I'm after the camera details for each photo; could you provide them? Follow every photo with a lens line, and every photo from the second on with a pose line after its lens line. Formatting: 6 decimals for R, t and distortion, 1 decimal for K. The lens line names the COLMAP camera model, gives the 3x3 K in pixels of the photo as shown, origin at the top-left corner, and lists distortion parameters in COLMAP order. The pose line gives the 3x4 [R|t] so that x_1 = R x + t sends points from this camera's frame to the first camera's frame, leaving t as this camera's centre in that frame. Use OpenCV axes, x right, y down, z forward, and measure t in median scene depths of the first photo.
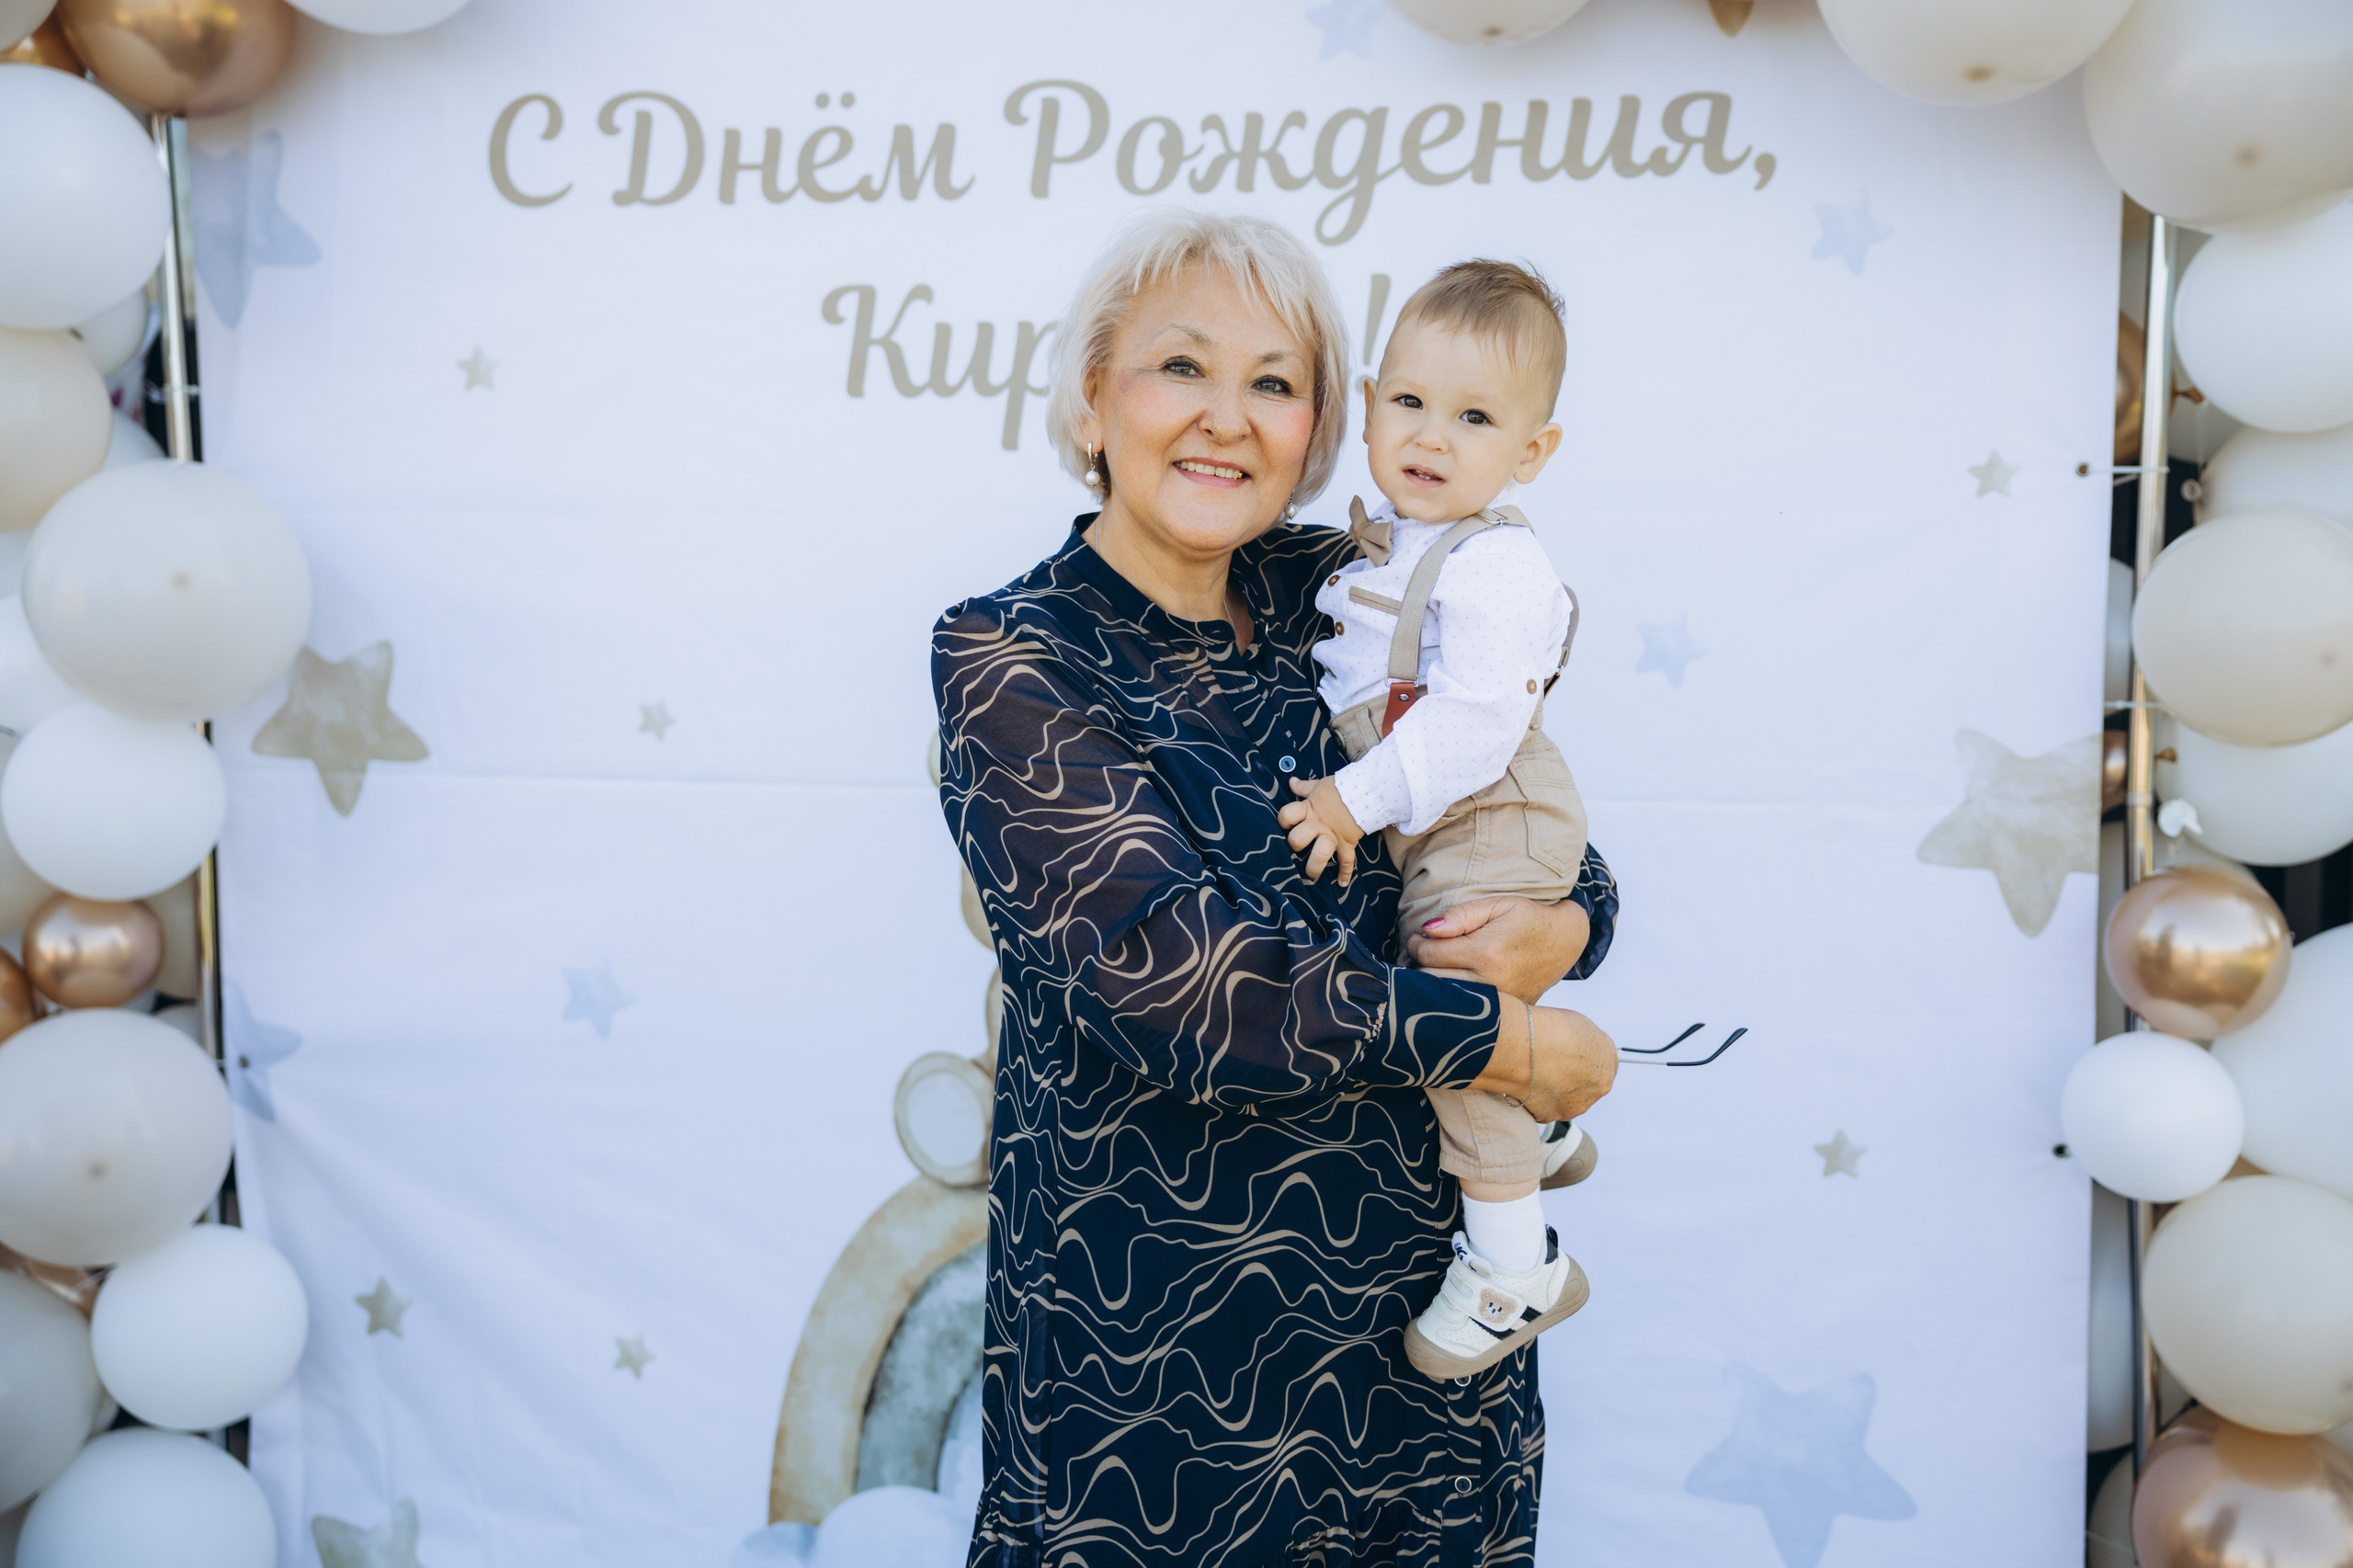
lens RADIAL K [[2698.8, 0, 1181.1], [0, 2698.8, 785.1], [0, 0, 1]] dist [0.156653, 0.000000]
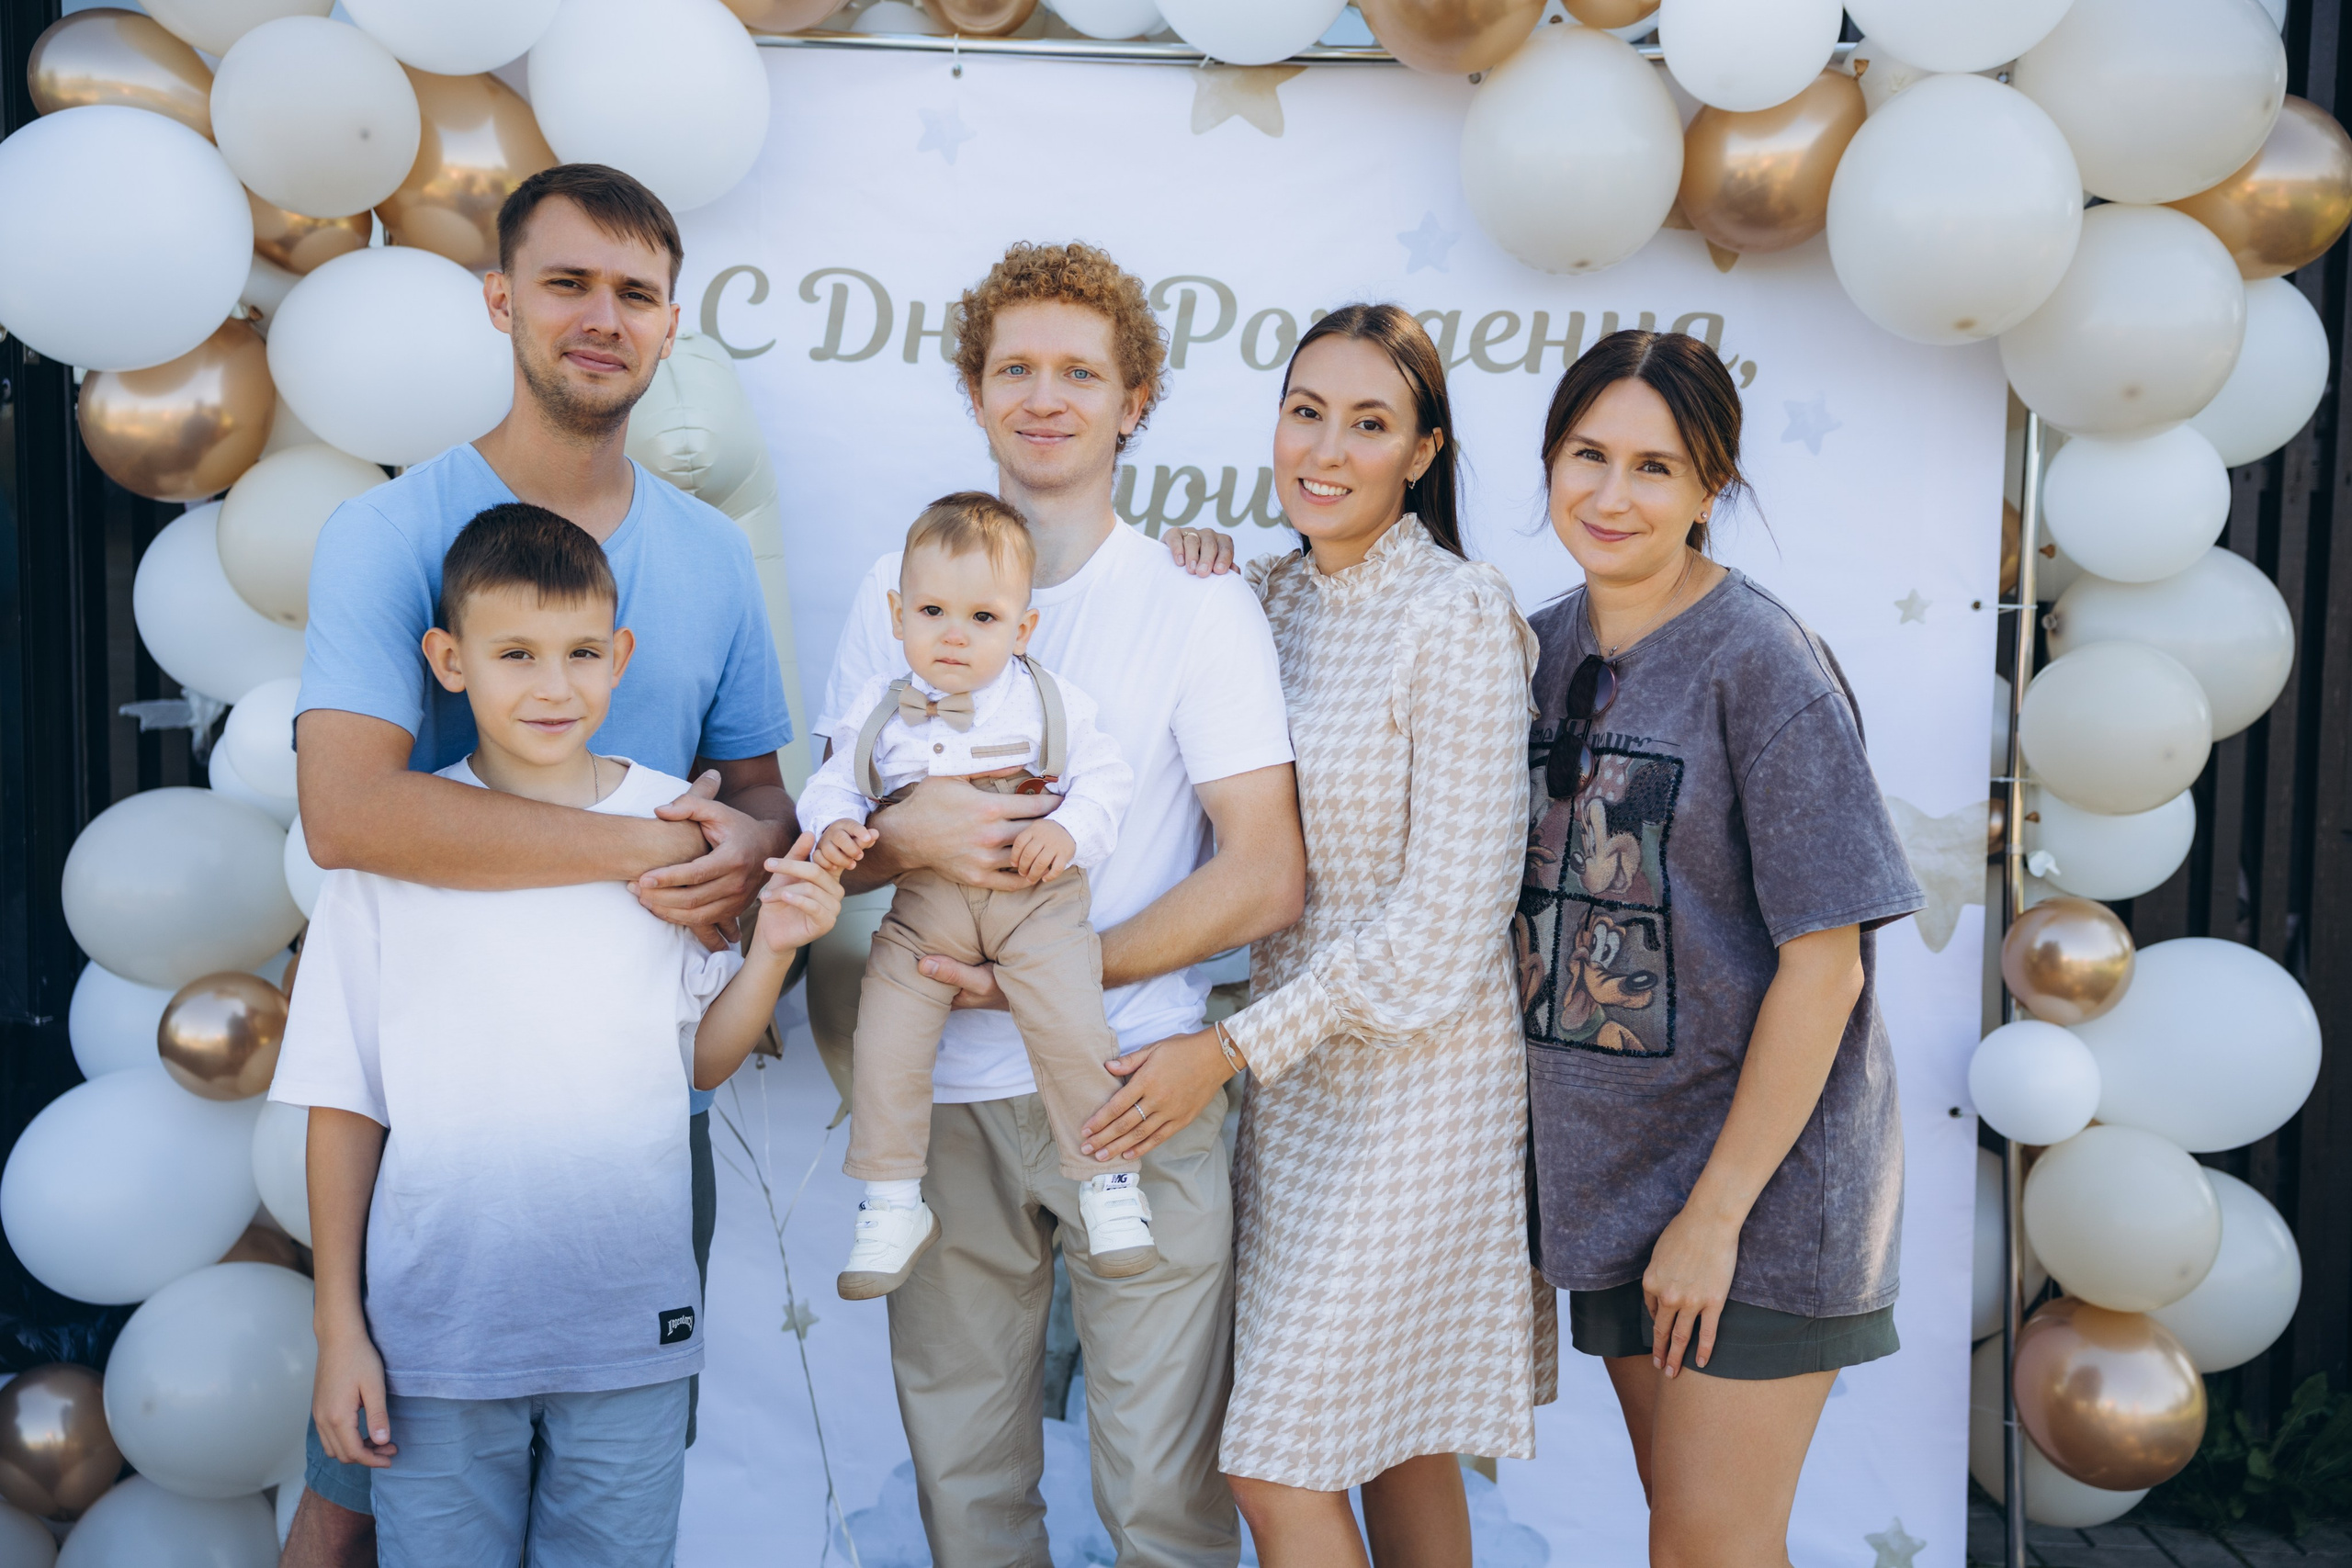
lens RADIAL K [[2733.3, 0, 1166.6], [0, 2733.3, 803.3], [0, 0, 1]] dist [0.162242, 0.000000]
pose [[0.976009, 0.001245, 0.217726, -0.334986], [0.001439, 0.999925, -0.012170, -0.001293], [-0.217725, 0.012191, 0.975934, -0.227544]]
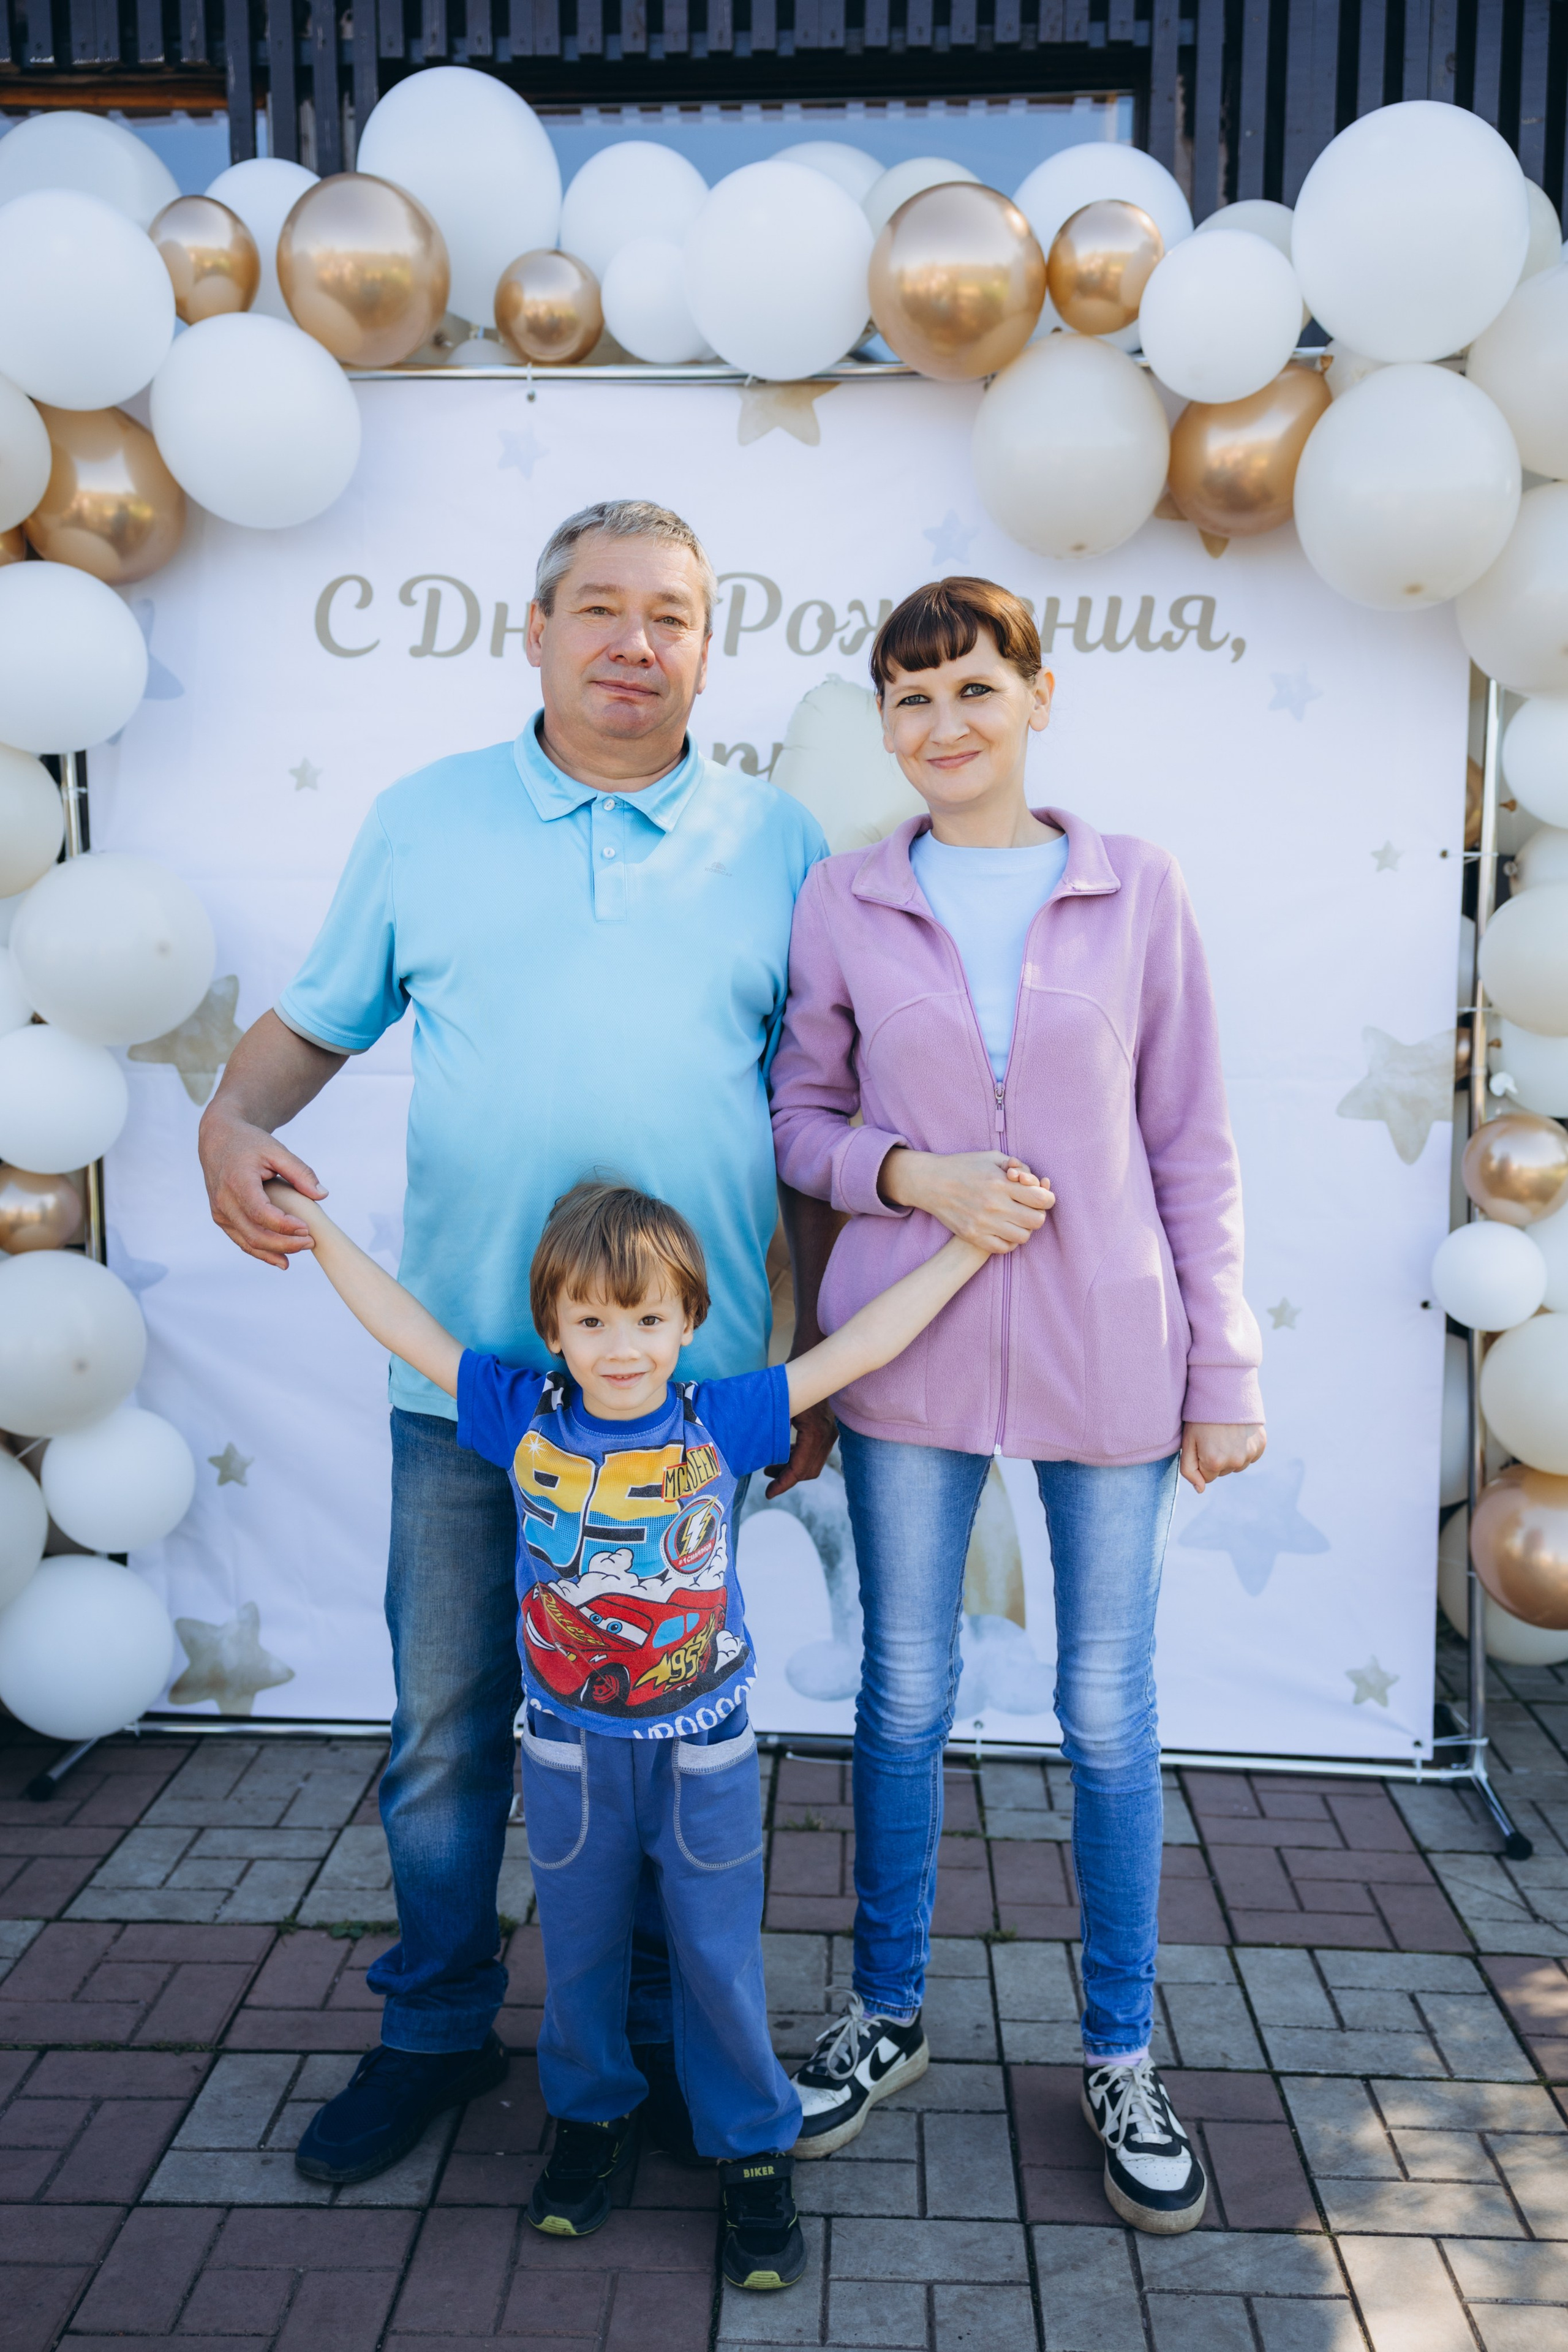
lens RADIAL K [[2263.1, 0, 779.7], [0, 2263.1, 1188.2], [0, 0, 1]] dist [0.063662, 0.000000]
pose [[0.987766, -0.017263, 0.154985, -0.217128], [0.013340, 0.999565, 0.026312, 0.029745], [-0.155372, -0.023923, 0.987566, -0.176093]]
